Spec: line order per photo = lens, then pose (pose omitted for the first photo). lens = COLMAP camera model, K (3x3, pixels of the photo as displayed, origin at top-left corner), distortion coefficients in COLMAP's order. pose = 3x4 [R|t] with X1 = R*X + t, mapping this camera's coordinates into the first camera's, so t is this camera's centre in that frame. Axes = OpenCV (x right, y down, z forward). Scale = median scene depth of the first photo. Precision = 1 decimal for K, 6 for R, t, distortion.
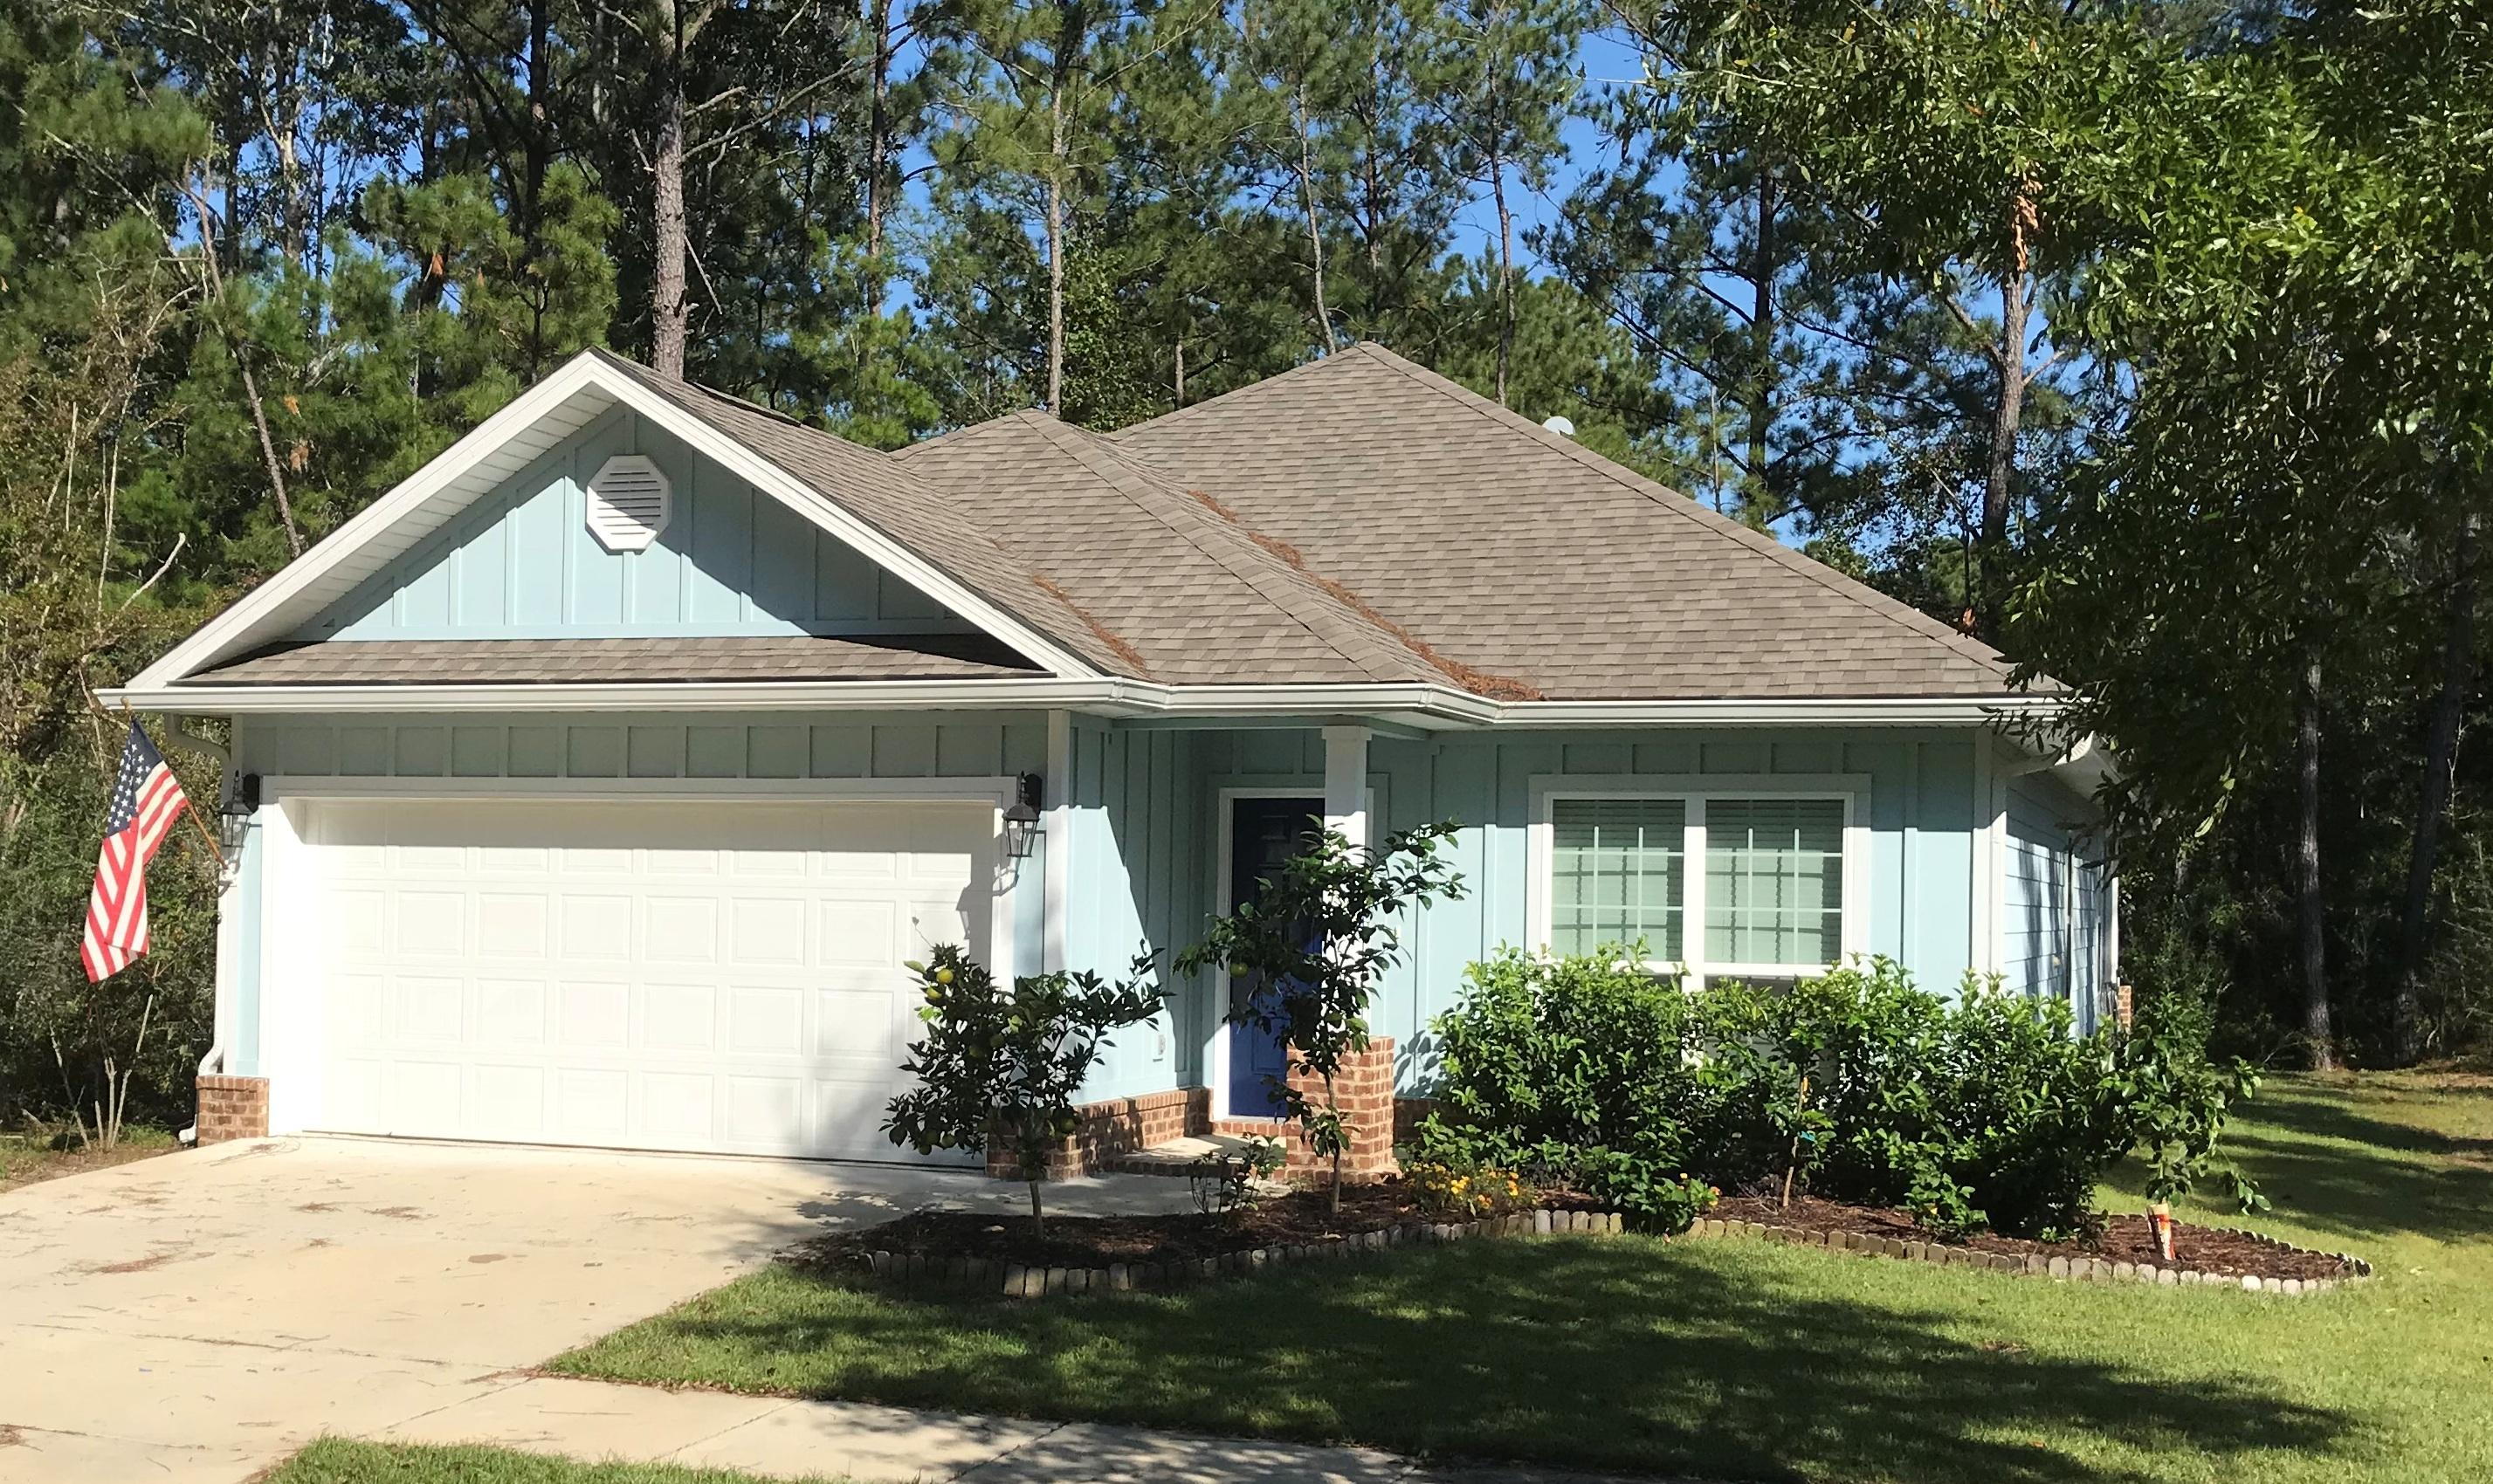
lens RADIAL K [[1775.4, 0, 1298.5], [0, 1775.4, 746.5], [0, 0, 1]] dist [0.025082, -0.002451]
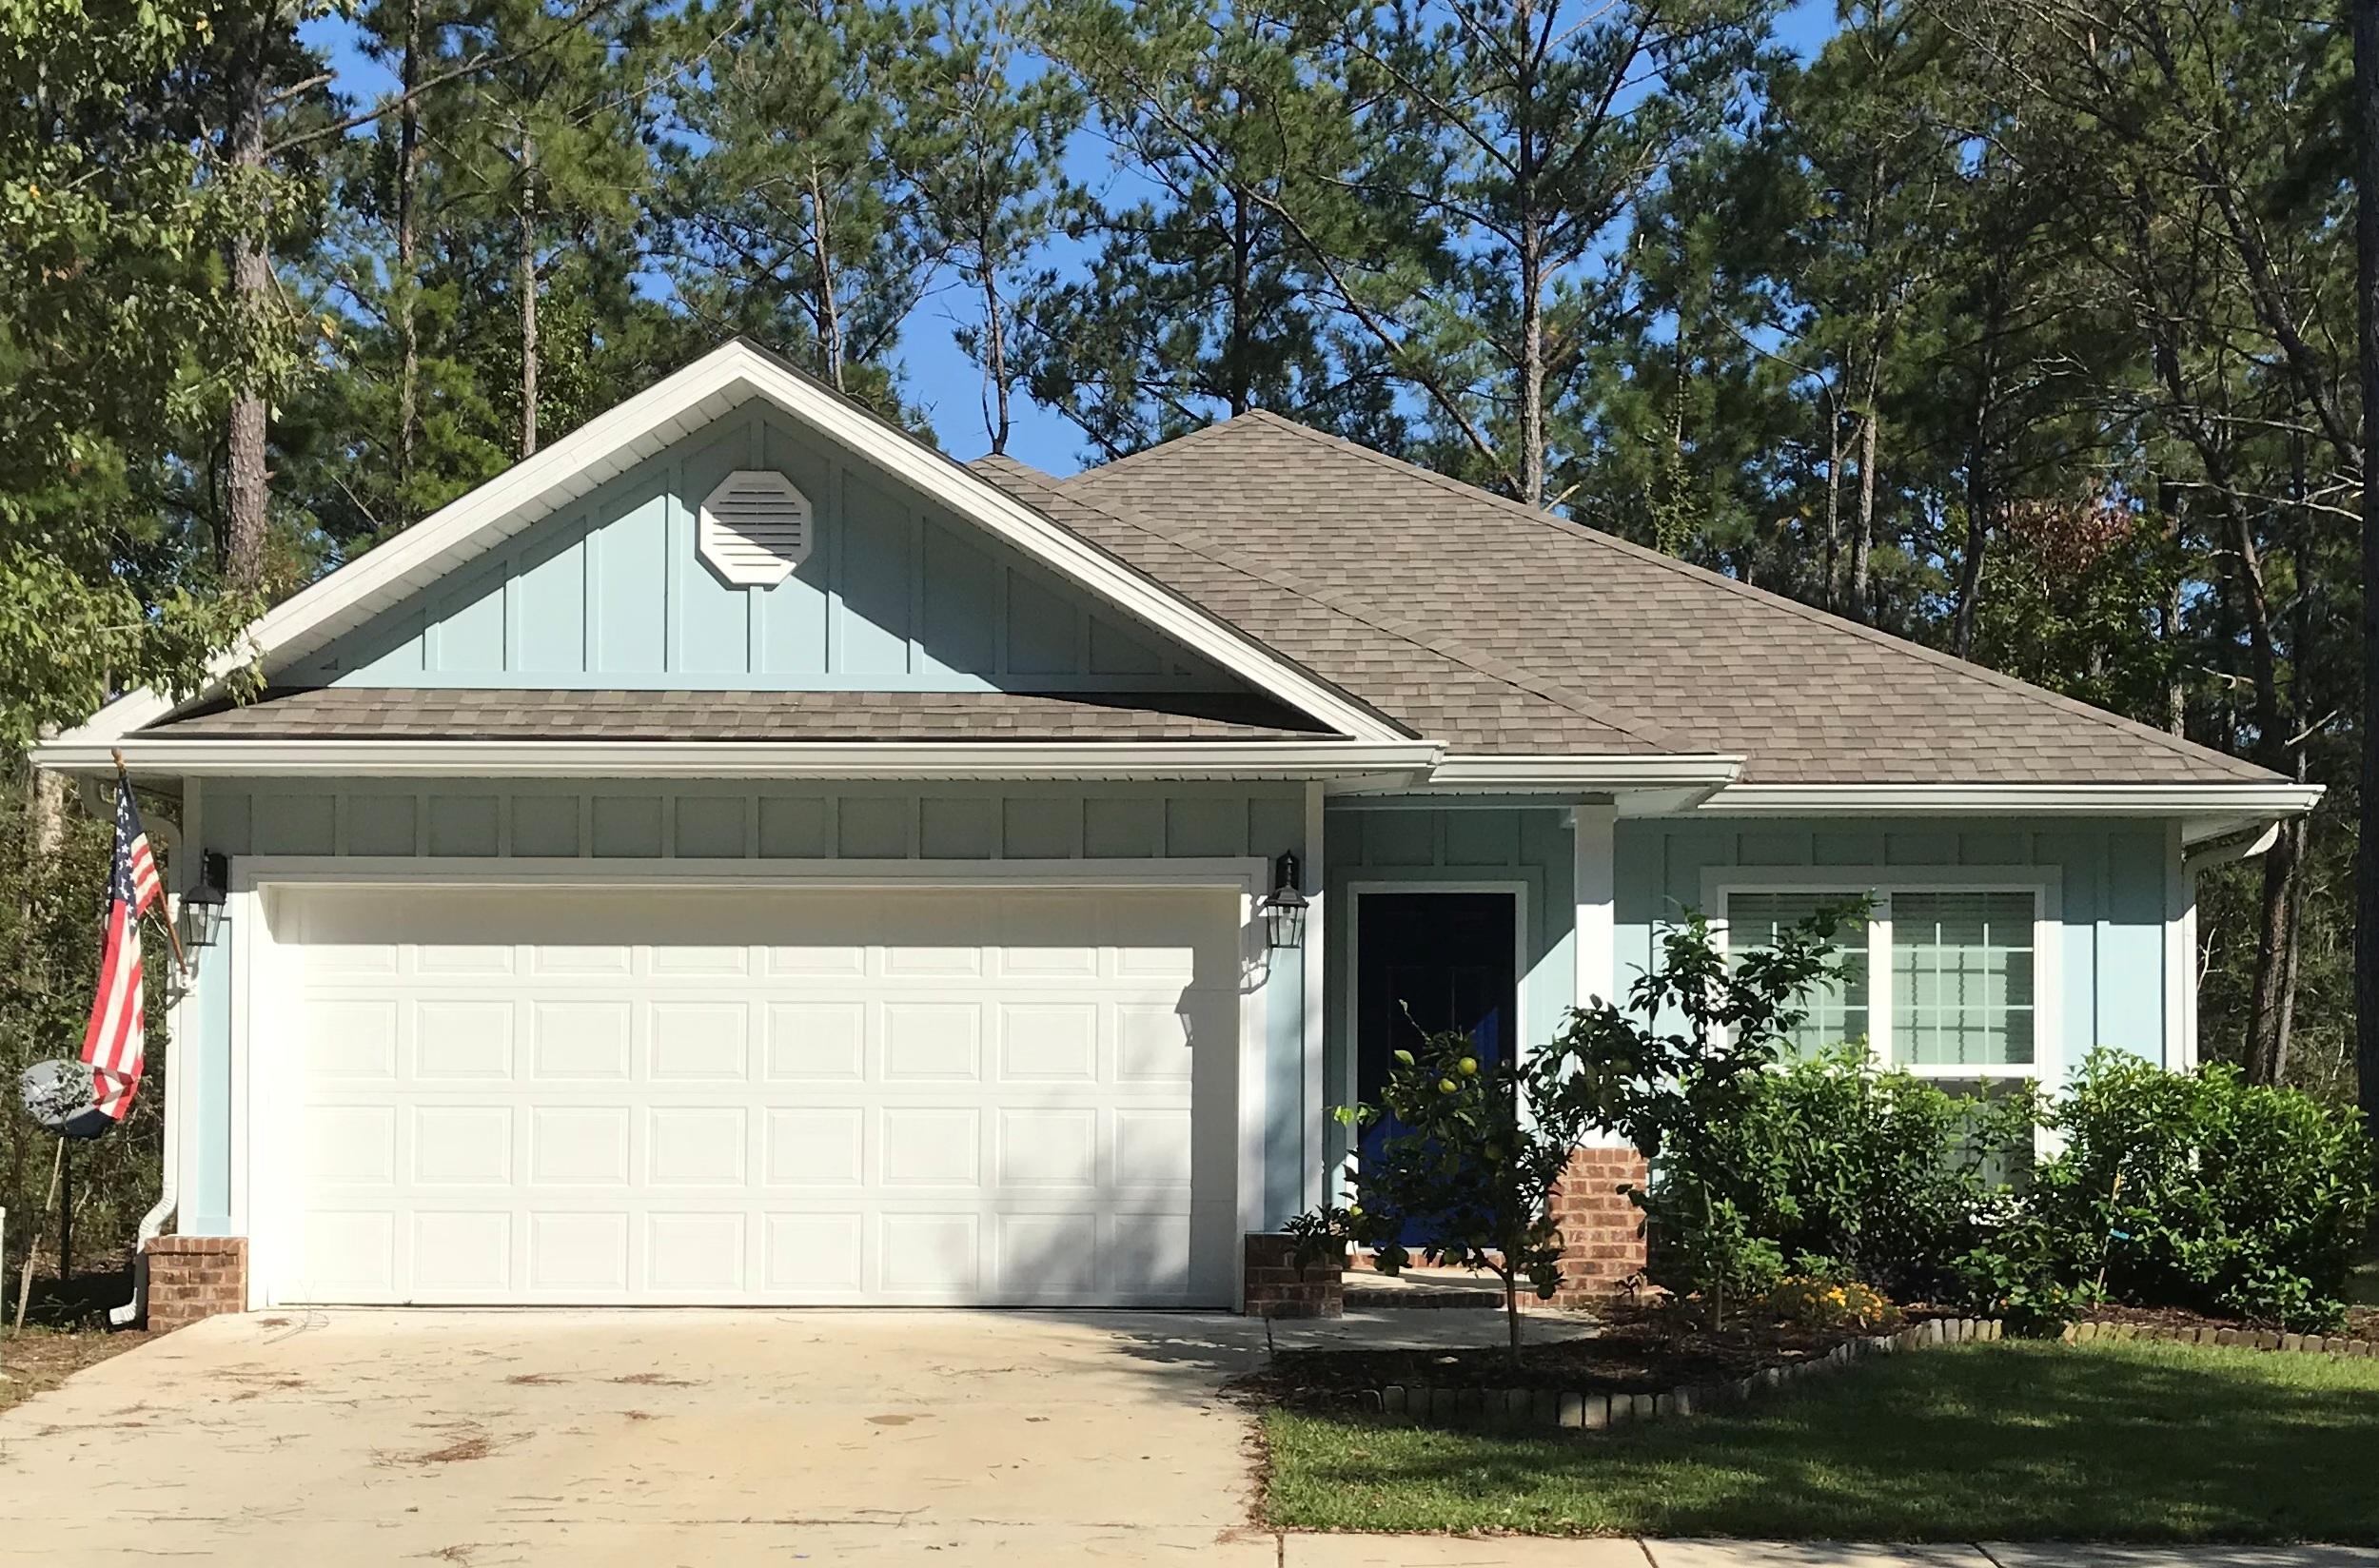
lens RADIAL K [[1936.5, 0, 1178.2], [0, 1936.5, 877.1], [0, 0, 1]] dist [0.004789, 0.003326]
pose [[0.975648, 0.006071, 0.219256, -0.378601], [-0.005226, 0.999977, -0.004436, 0.028729], [-0.219278, 0.003182, 0.975657, 0.076261]]
